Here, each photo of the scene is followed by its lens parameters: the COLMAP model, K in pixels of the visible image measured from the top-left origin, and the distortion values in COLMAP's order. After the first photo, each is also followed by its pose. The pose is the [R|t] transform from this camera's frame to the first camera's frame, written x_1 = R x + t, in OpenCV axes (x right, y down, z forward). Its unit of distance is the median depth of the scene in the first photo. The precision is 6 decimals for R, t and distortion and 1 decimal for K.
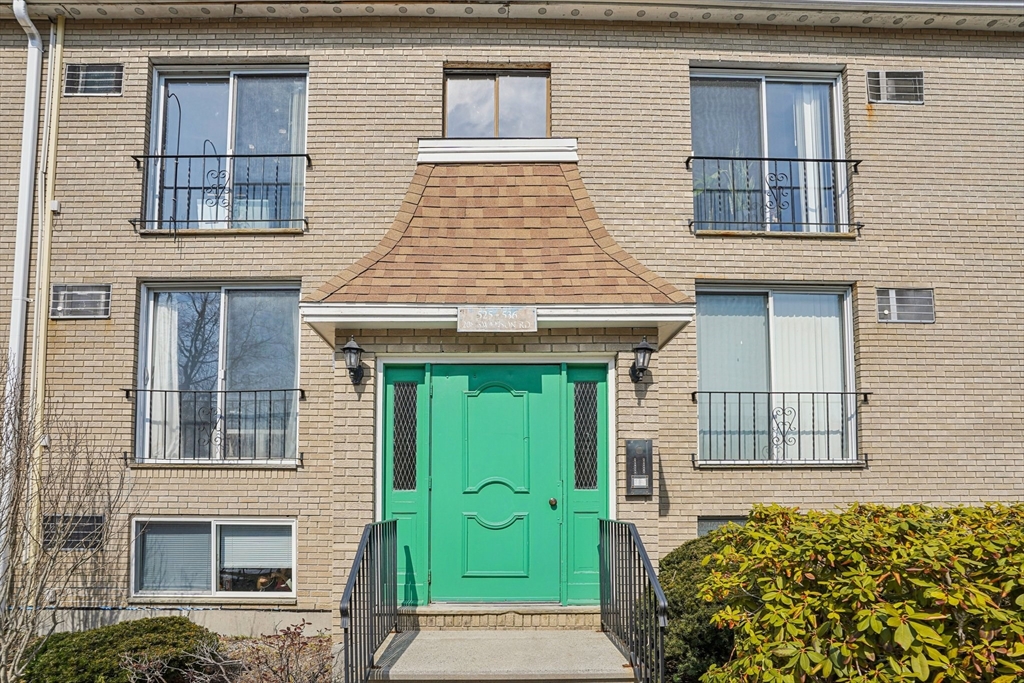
lens RADIAL K [[824.2, 0, 511.9], [0, 824.2, 339.9], [0, 0, 1]] dist [-0.041740, 0.002453]
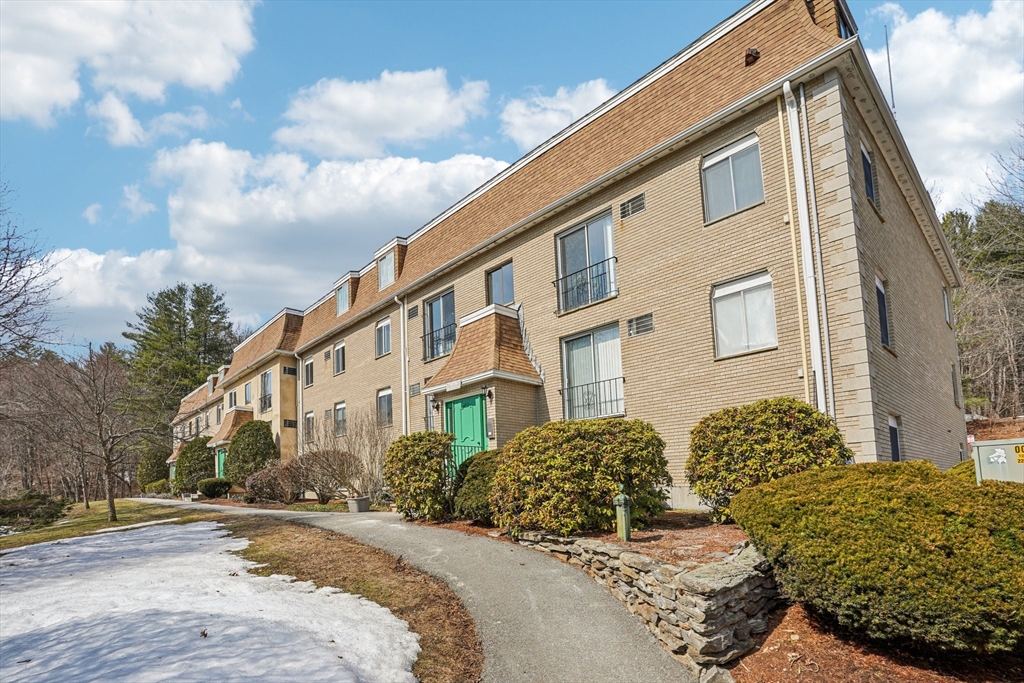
lens RADIAL K [[476.7, 0, 509.8], [0, 476.7, 335.9], [0, 0, 1]] dist [-0.071976, 0.029988]
pose [[0.668348, -0.231367, -0.706951, 0.985588], [0.240282, 0.966598, -0.089181, 0.005662], [0.703971, -0.110264, 0.701617, 0.004744]]
